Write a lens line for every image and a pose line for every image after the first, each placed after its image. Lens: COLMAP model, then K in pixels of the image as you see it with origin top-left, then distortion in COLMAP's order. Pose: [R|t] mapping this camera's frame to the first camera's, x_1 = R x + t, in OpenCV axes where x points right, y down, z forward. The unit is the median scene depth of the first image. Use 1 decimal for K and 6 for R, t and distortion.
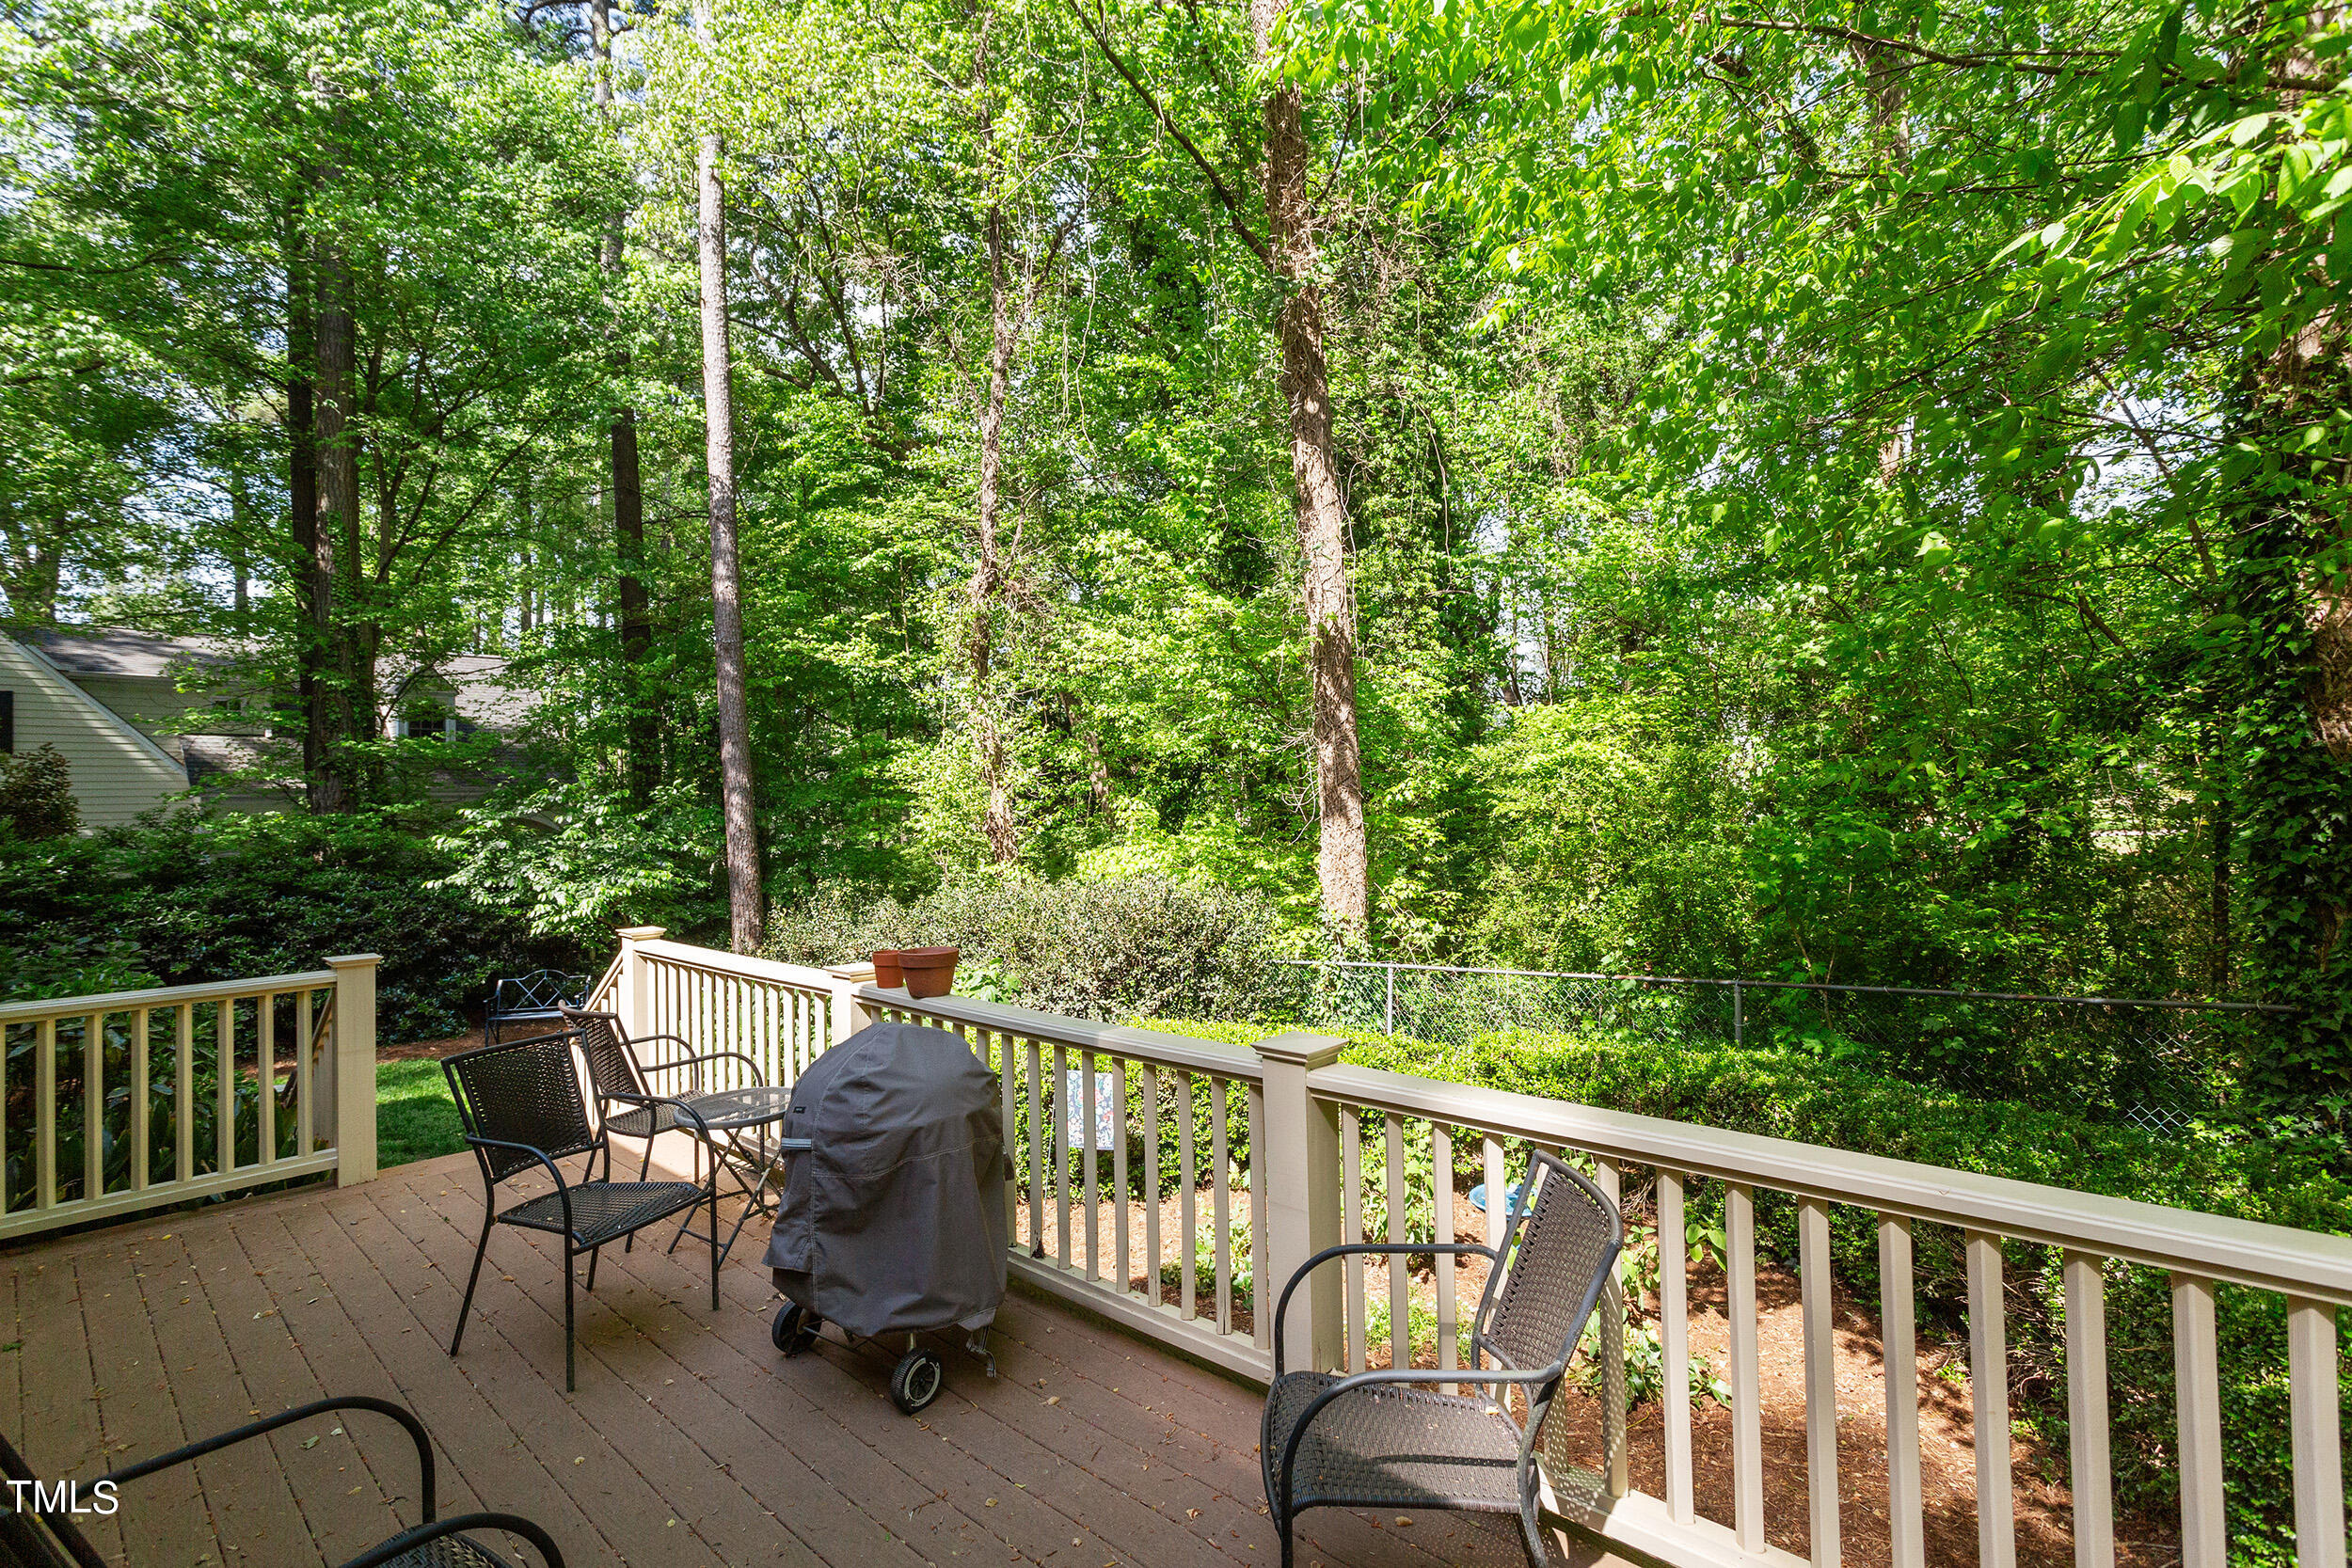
lens RADIAL K [[1117.1, 0, 1163.7], [0, 1117.1, 763.9], [0, 0, 1]] dist [-0.002027, 0.008720]
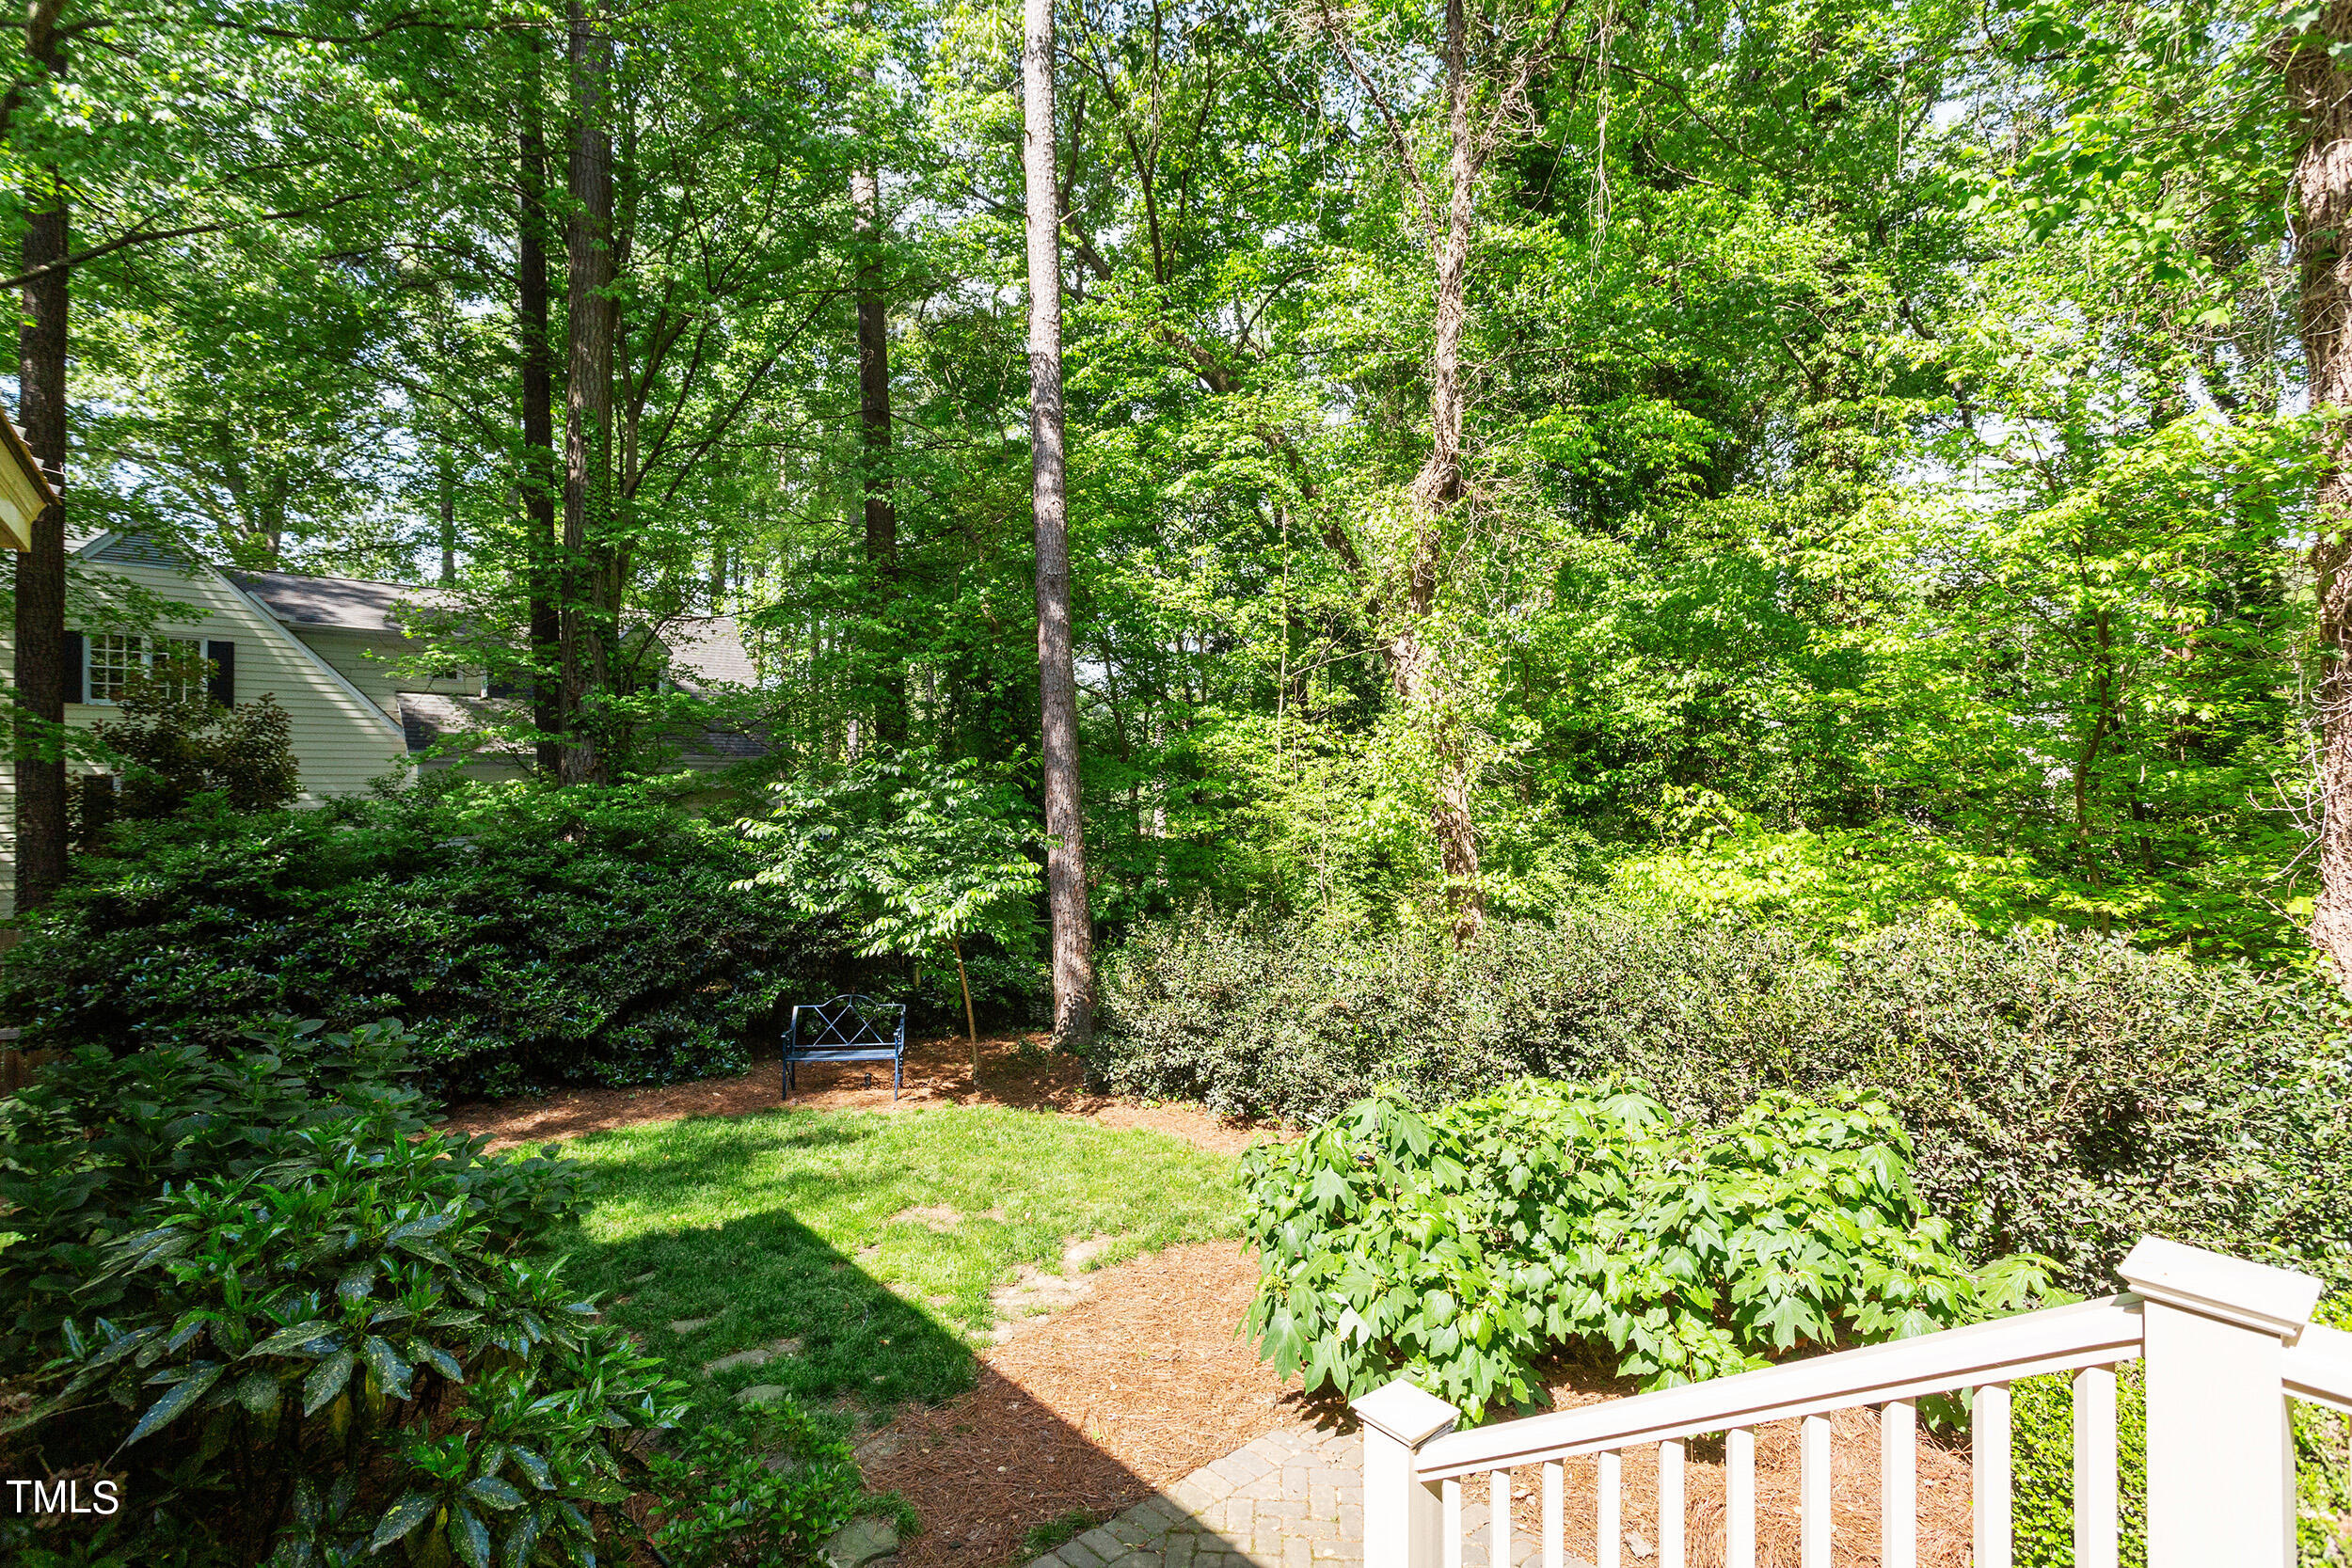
lens RADIAL K [[1117.1, 0, 1163.7], [0, 1117.1, 763.9], [0, 0, 1]] dist [-0.002027, 0.008720]
pose [[0.994120, 0.017794, -0.106808, -0.253884], [-0.016528, 0.999782, 0.012724, 0.013287], [0.107011, -0.010884, 0.994198, 0.259175]]
